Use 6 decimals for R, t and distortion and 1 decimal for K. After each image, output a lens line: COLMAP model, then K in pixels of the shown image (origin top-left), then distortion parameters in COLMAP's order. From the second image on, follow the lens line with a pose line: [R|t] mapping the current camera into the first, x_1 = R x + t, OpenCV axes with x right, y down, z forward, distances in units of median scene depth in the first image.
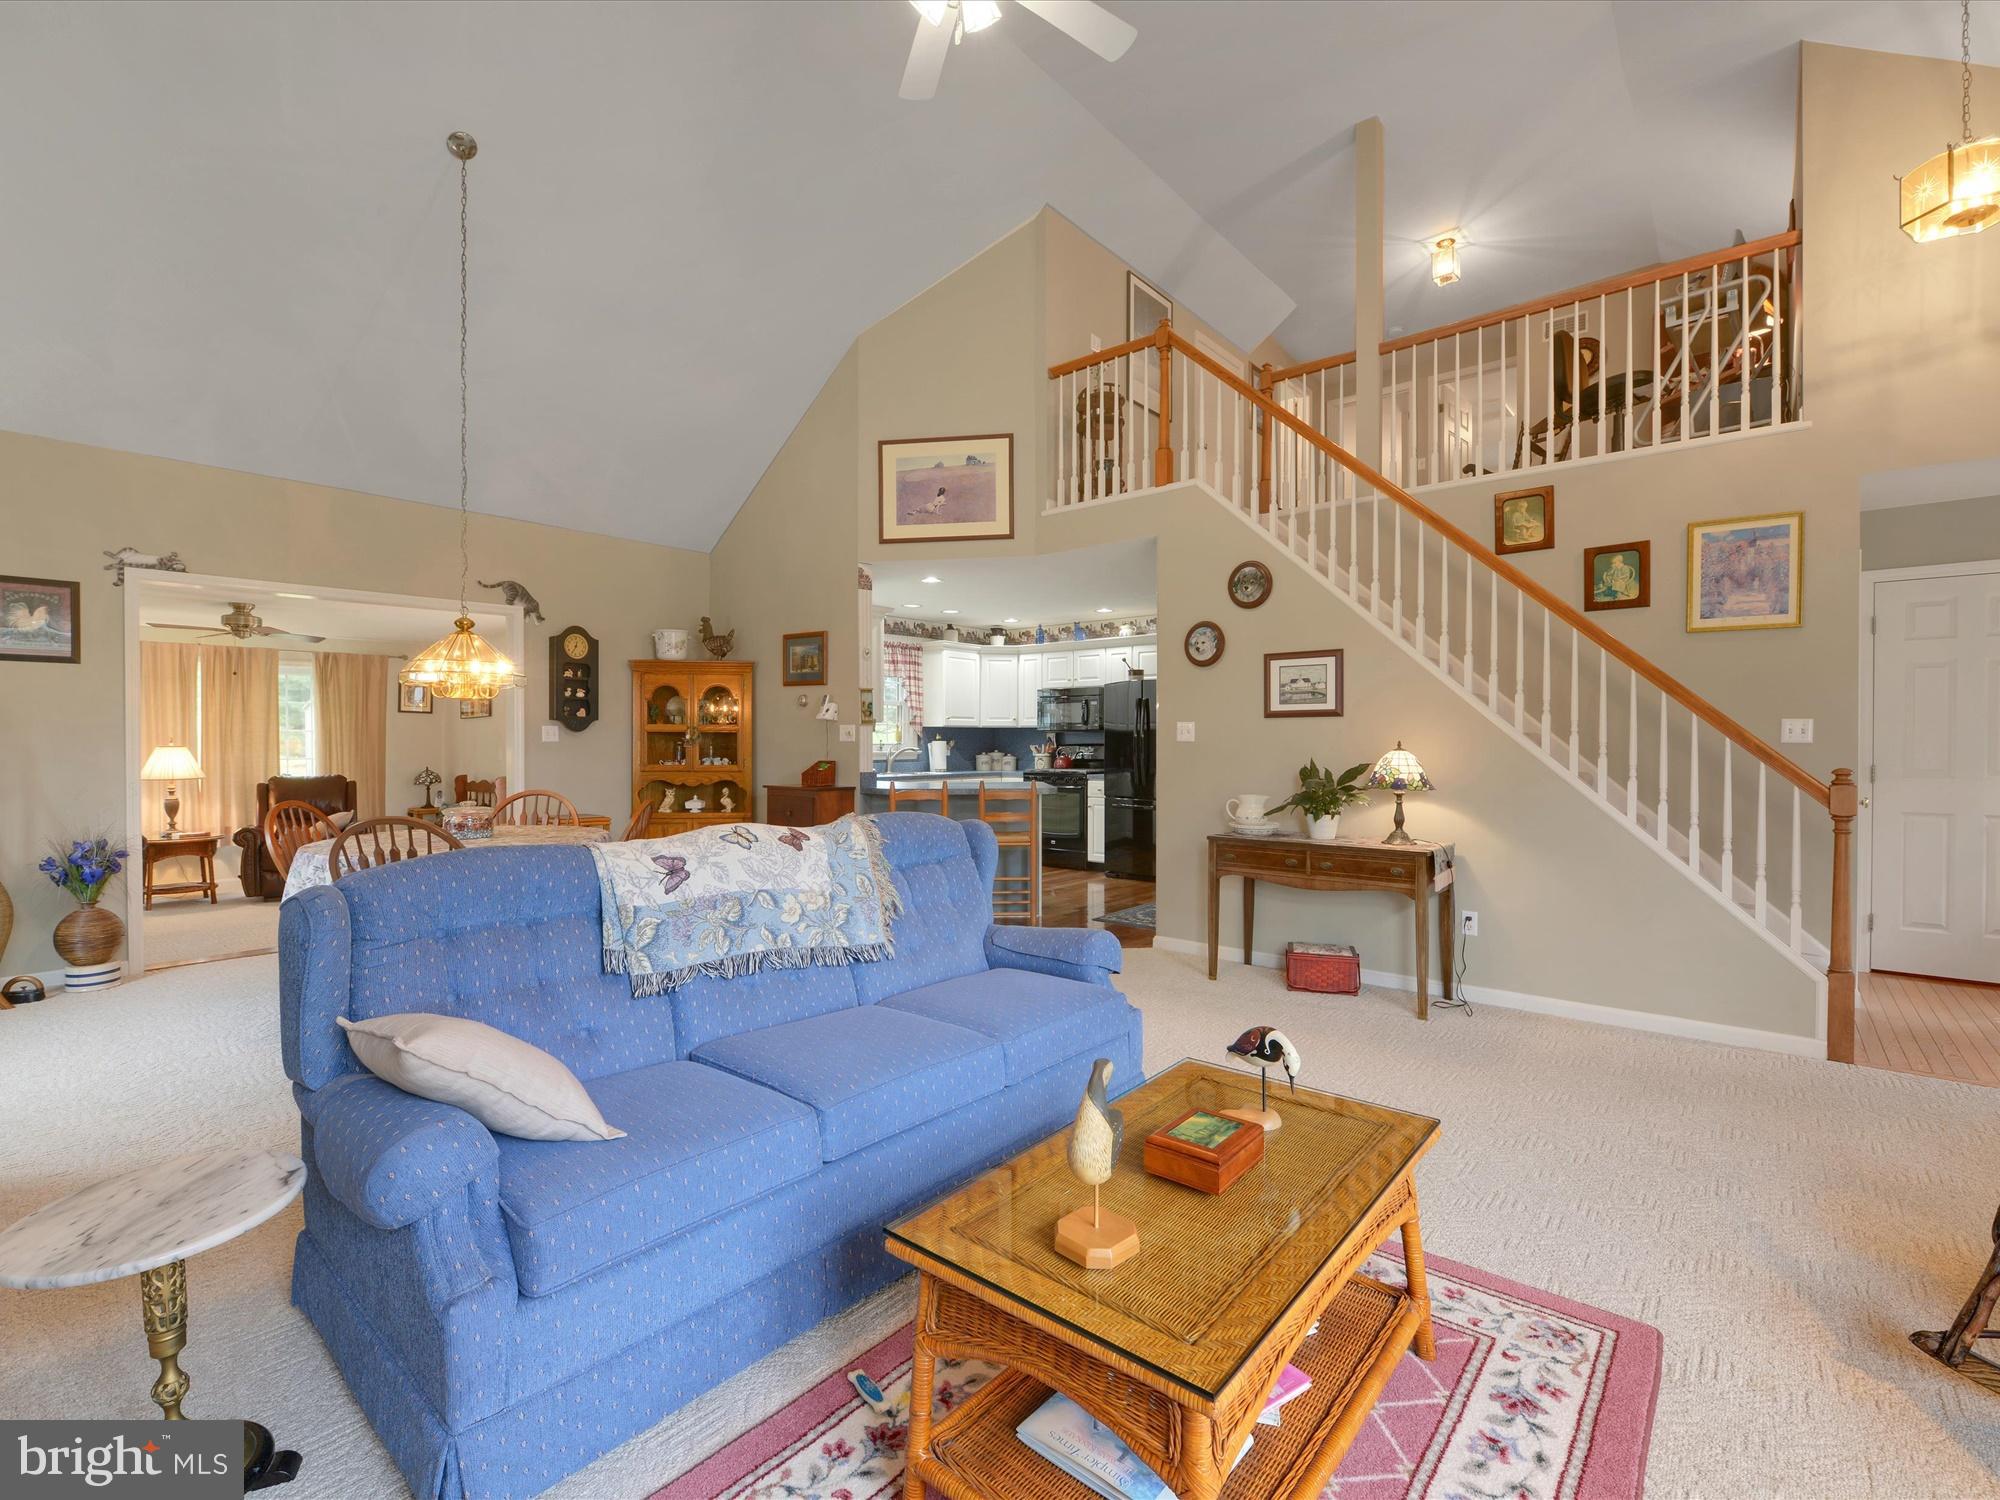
lens RADIAL K [[903.7, 0, 985.4], [0, 903.7, 745.8], [0, 0, 1]] dist [-0.007894, -0.000866]
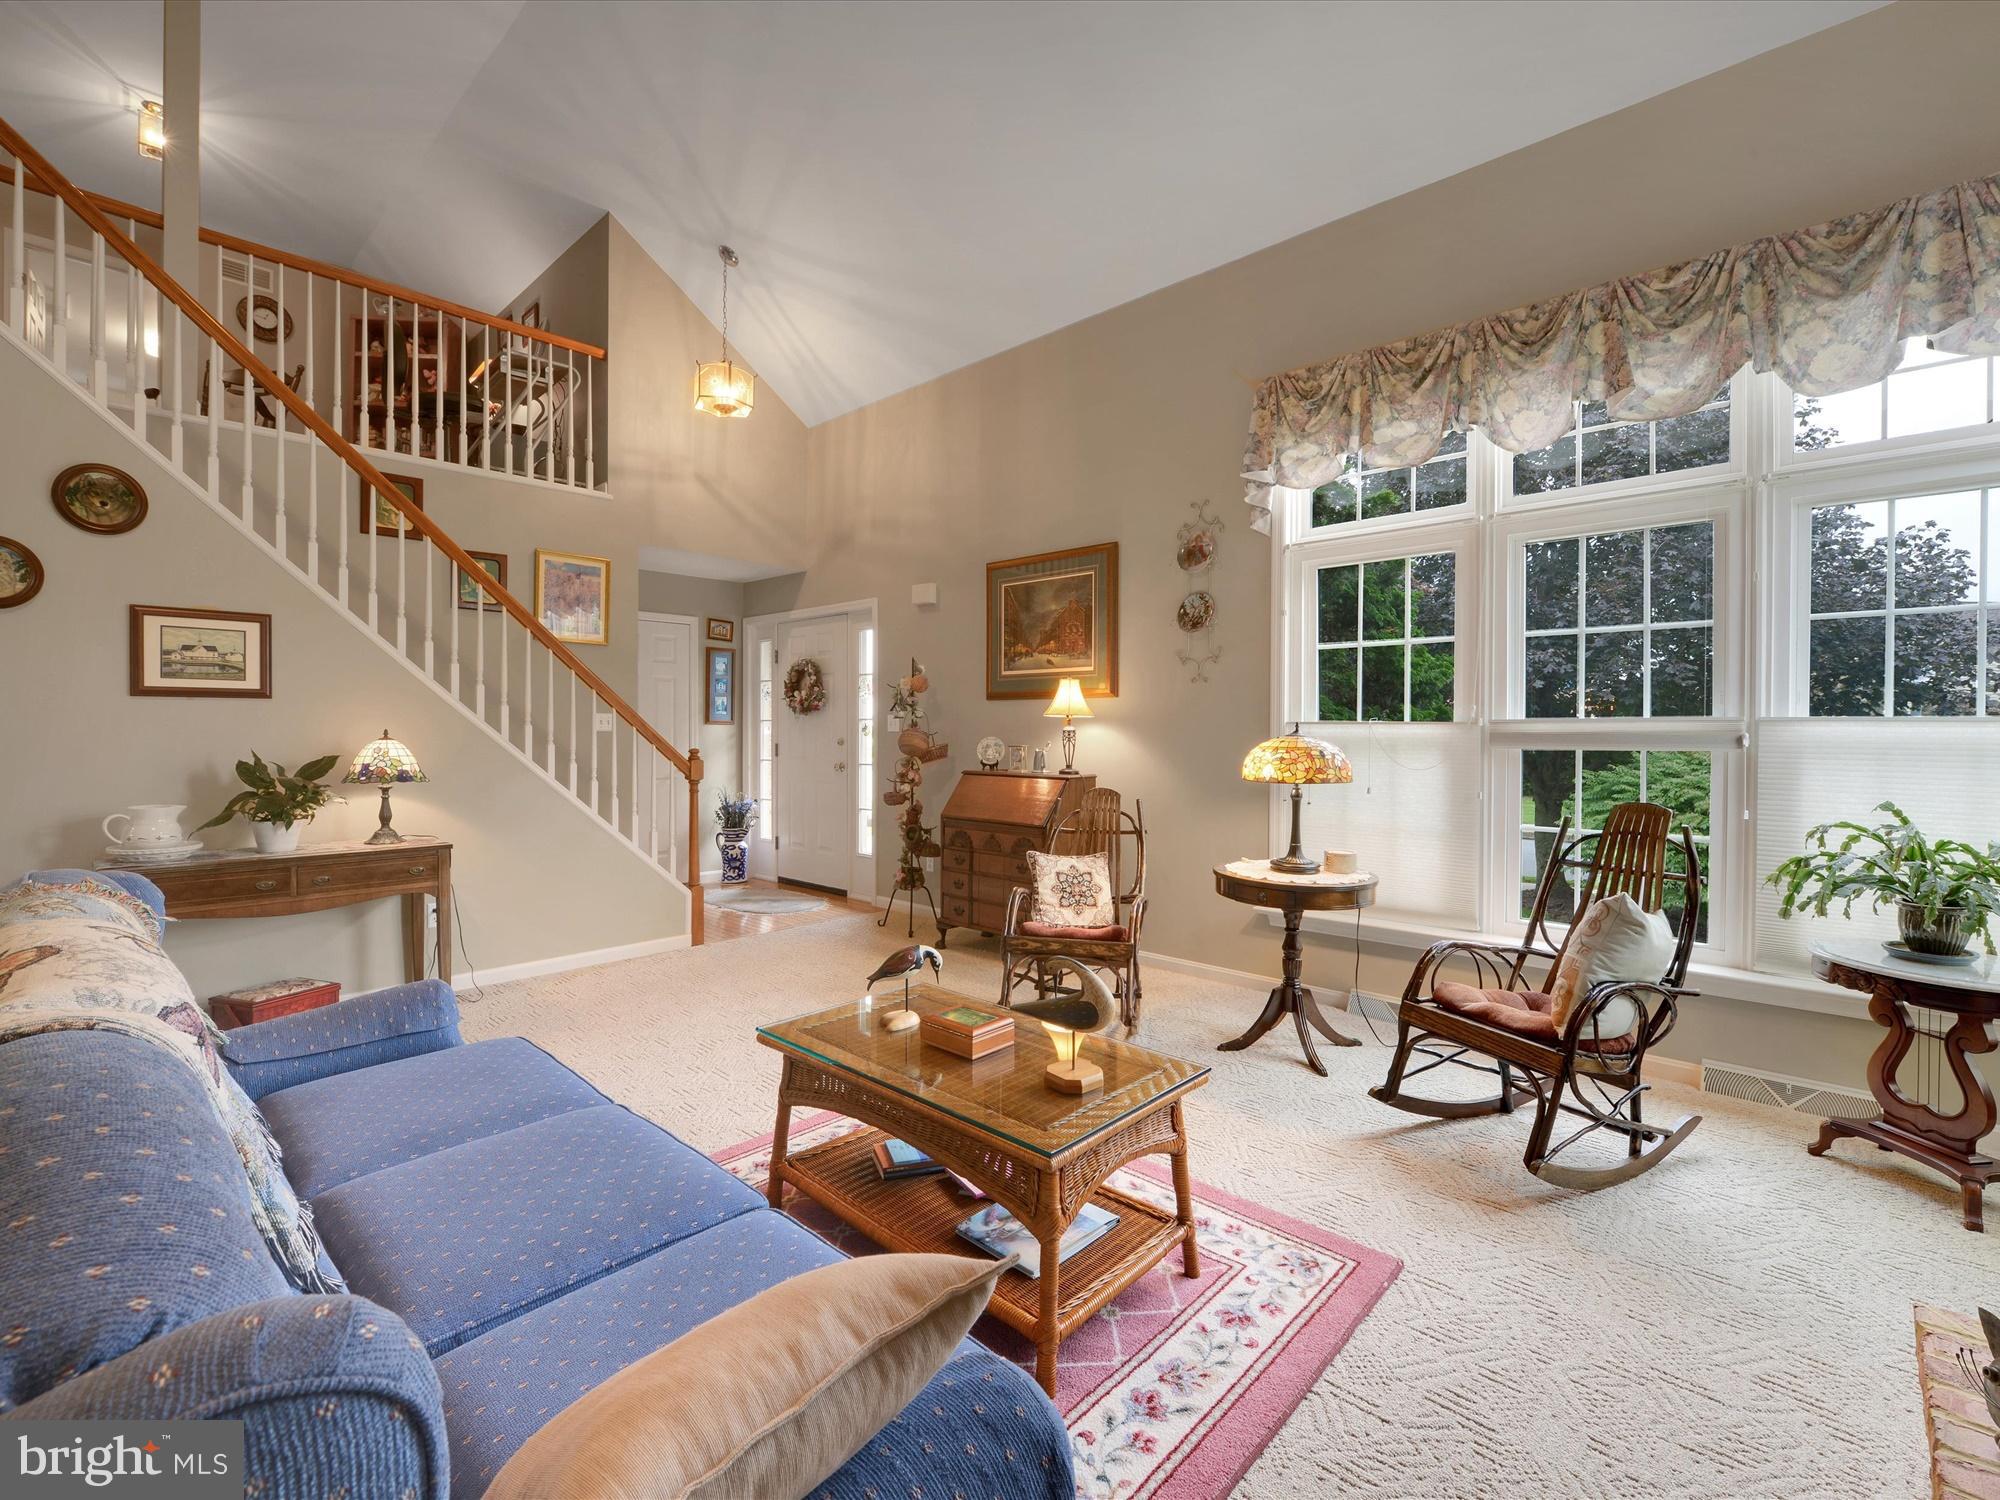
lens RADIAL K [[903.7, 0, 1016.7], [0, 903.7, 740.5], [0, 0, 1]] dist [-0.007894, -0.000866]
pose [[0.015934, -0.013000, 0.999789, -0.232194], [0.002571, 0.999913, 0.012960, -0.002295], [-0.999870, 0.002364, 0.015966, 0.186660]]
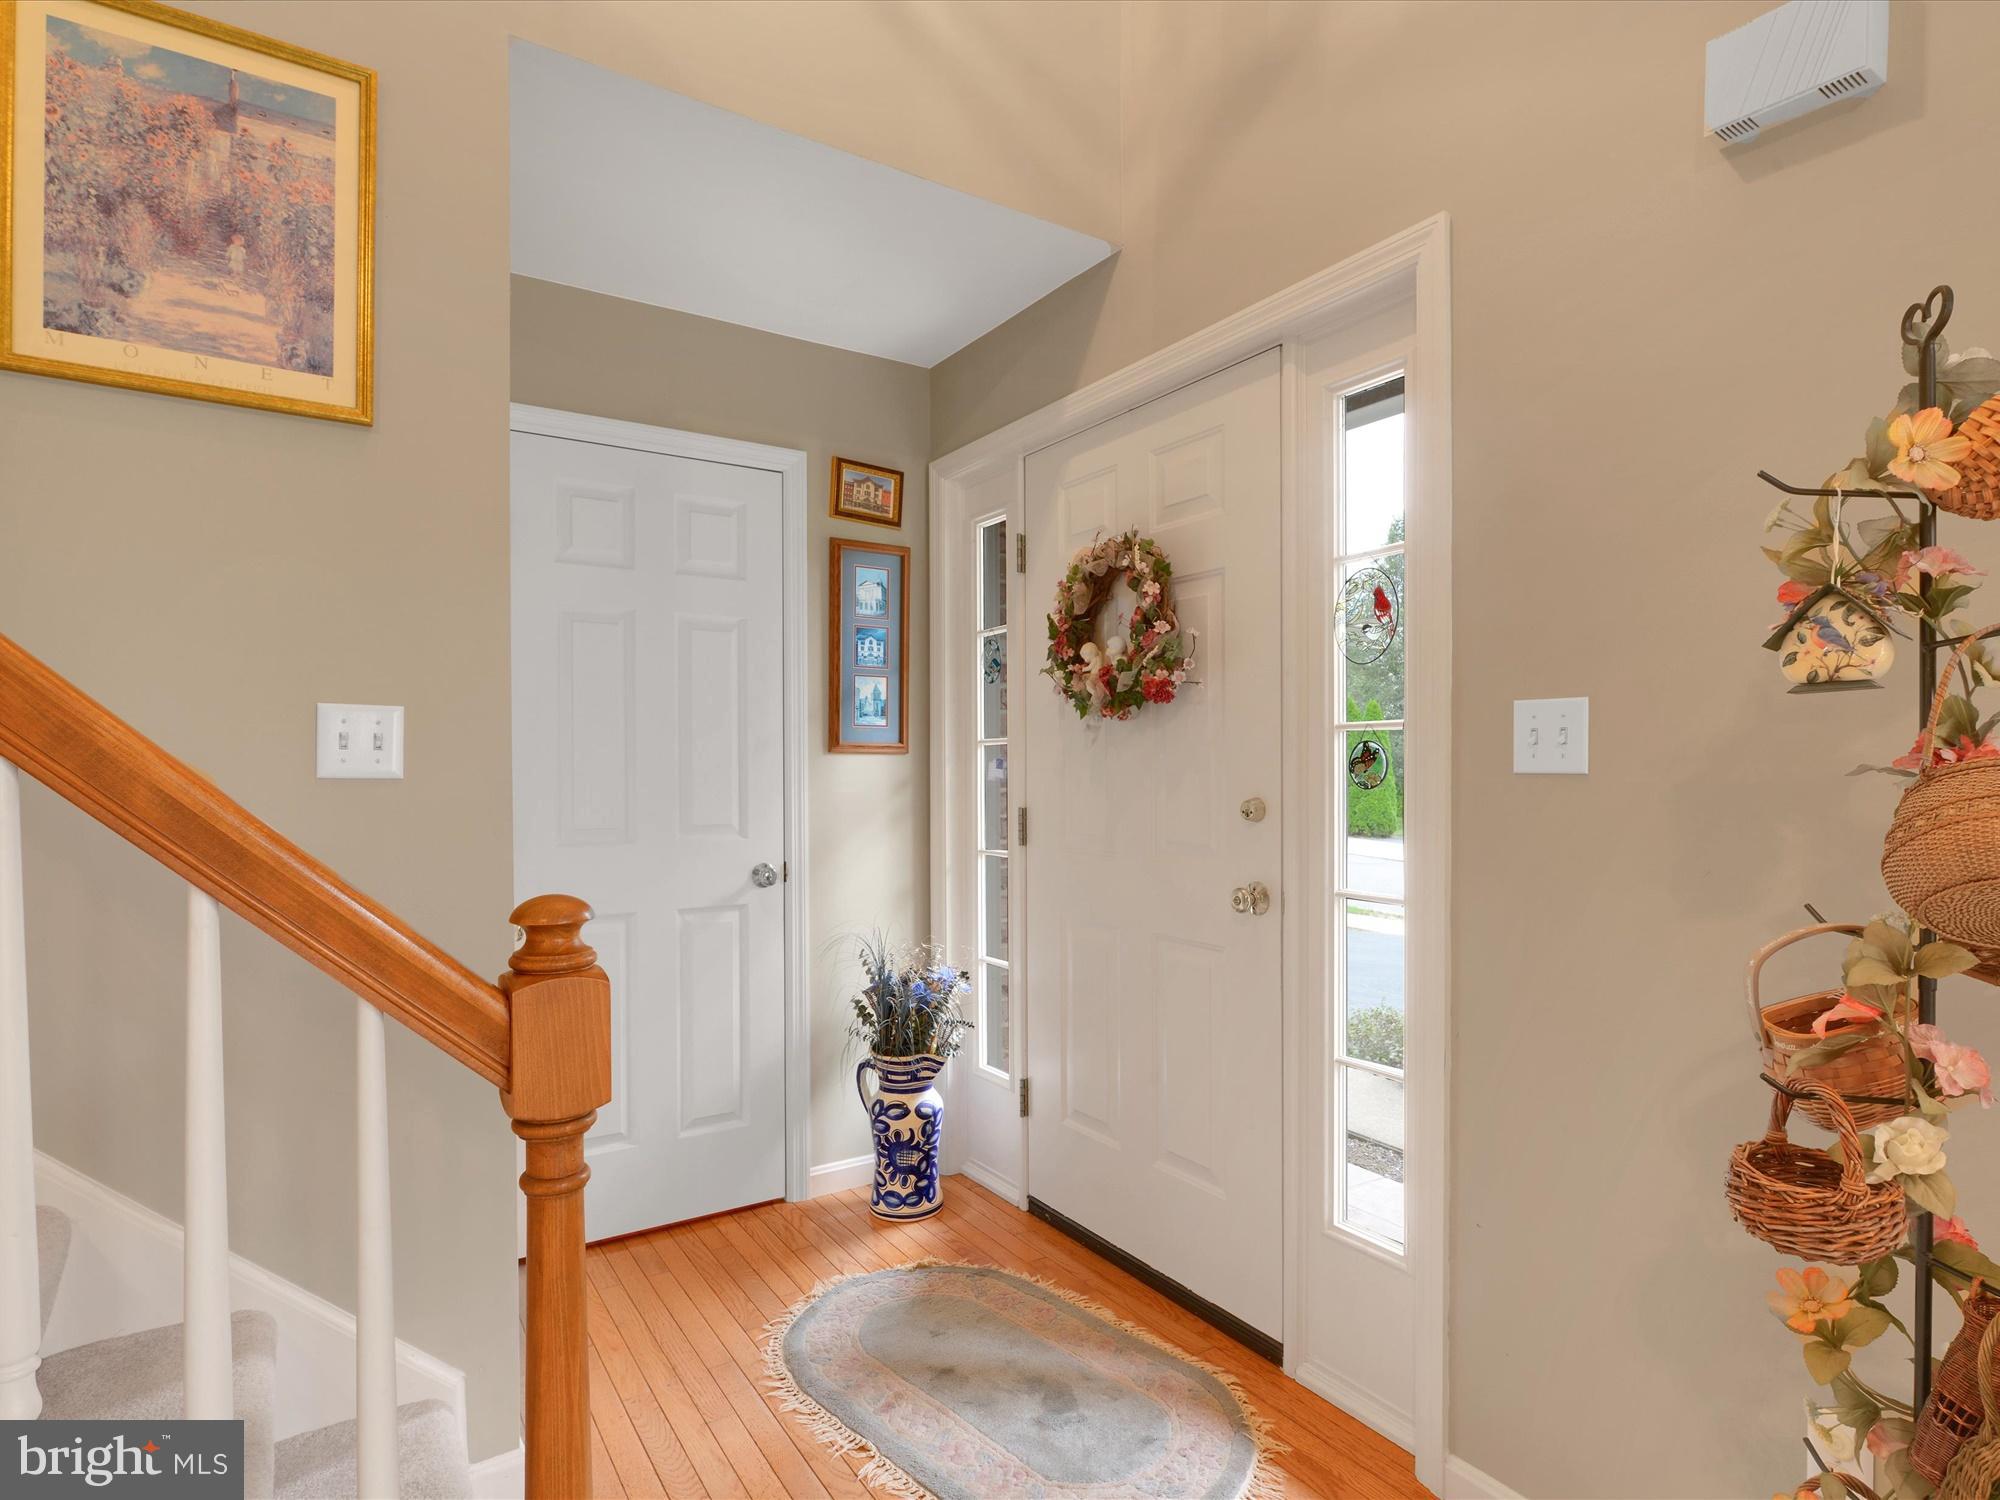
lens RADIAL K [[1019.2, 0, 999.2], [0, 1019.2, 770.0], [0, 0, 1]] dist [-0.002297, -0.000974]
pose [[0.267092, -0.006663, 0.963648, 0.316813], [0.009562, 0.999945, 0.004264, -0.002691], [-0.963624, 0.008076, 0.267141, 0.351992]]
